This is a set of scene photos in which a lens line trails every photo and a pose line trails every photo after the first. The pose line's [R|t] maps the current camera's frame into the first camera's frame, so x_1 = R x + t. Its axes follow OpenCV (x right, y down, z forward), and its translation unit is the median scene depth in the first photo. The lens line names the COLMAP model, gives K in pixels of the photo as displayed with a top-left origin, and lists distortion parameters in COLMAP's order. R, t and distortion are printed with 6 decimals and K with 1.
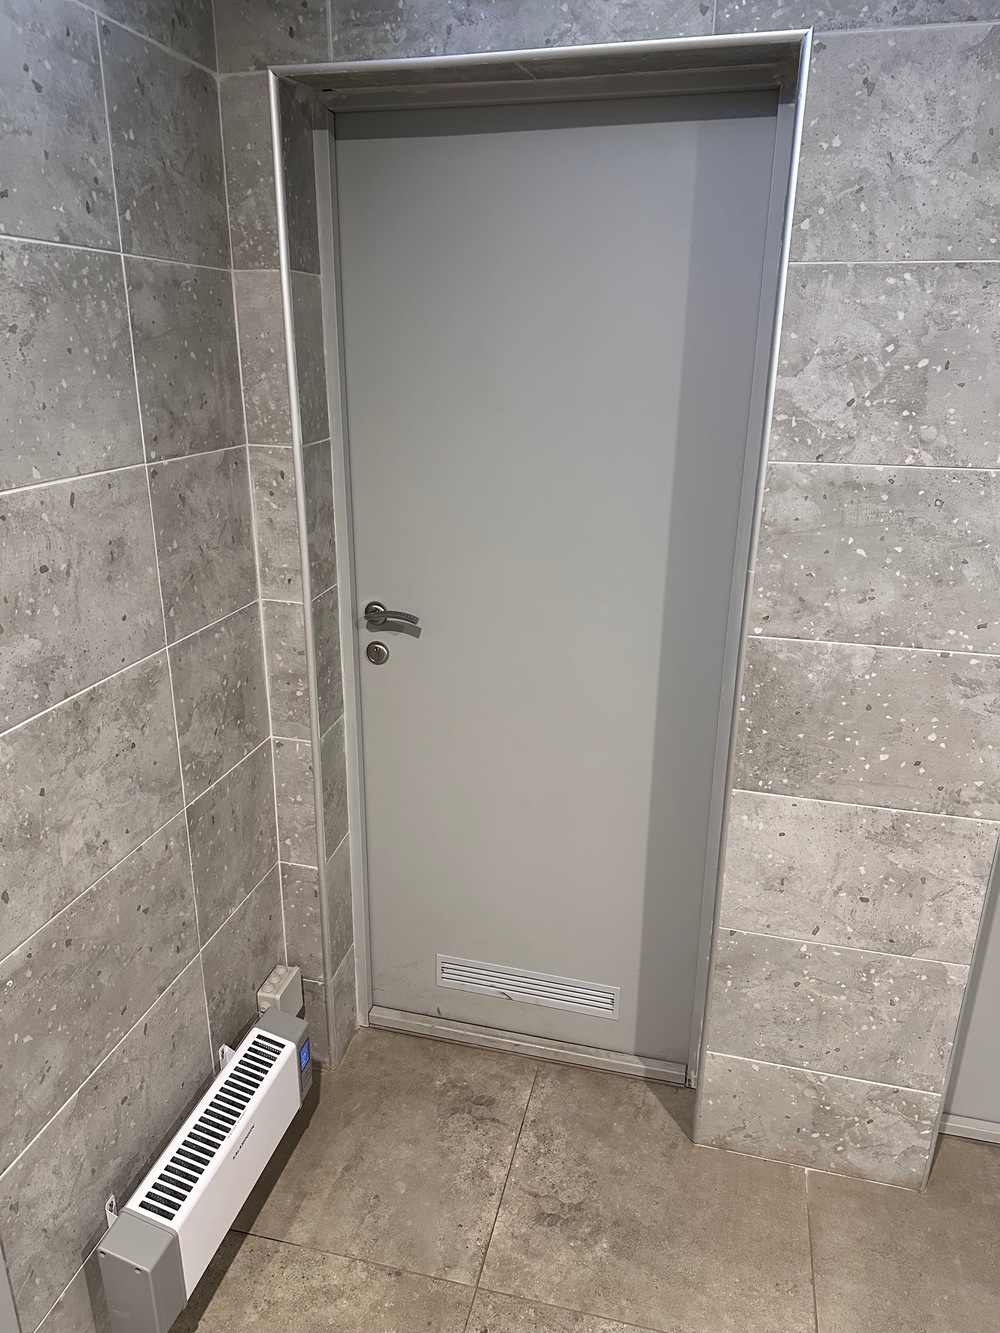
lens RADIAL K [[933.7, 0, 490.6], [0, 933.7, 670.8], [0, 0, 1]] dist [0.031511, -0.039644]
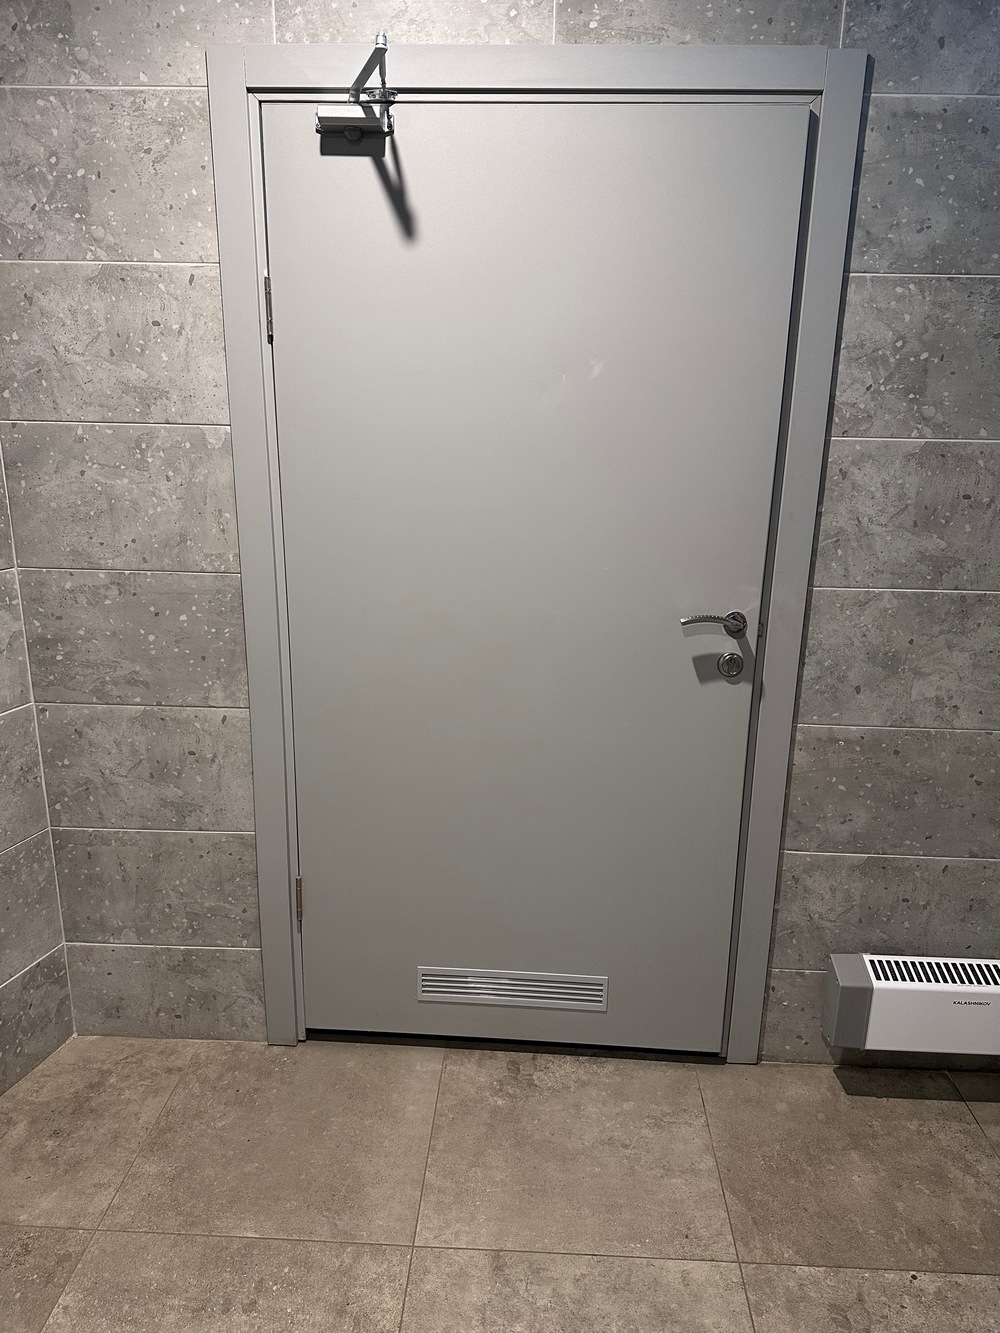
lens RADIAL K [[933.3, 0, 500.0], [0, 933.3, 666.5], [0, 0, 1]] dist [-0.007857, 0.000425]
pose [[0.205369, 0.266871, -0.941596, 0.625700], [-0.338887, 0.921975, 0.187396, 0.085206], [0.918139, 0.280610, 0.279784, -0.010176]]
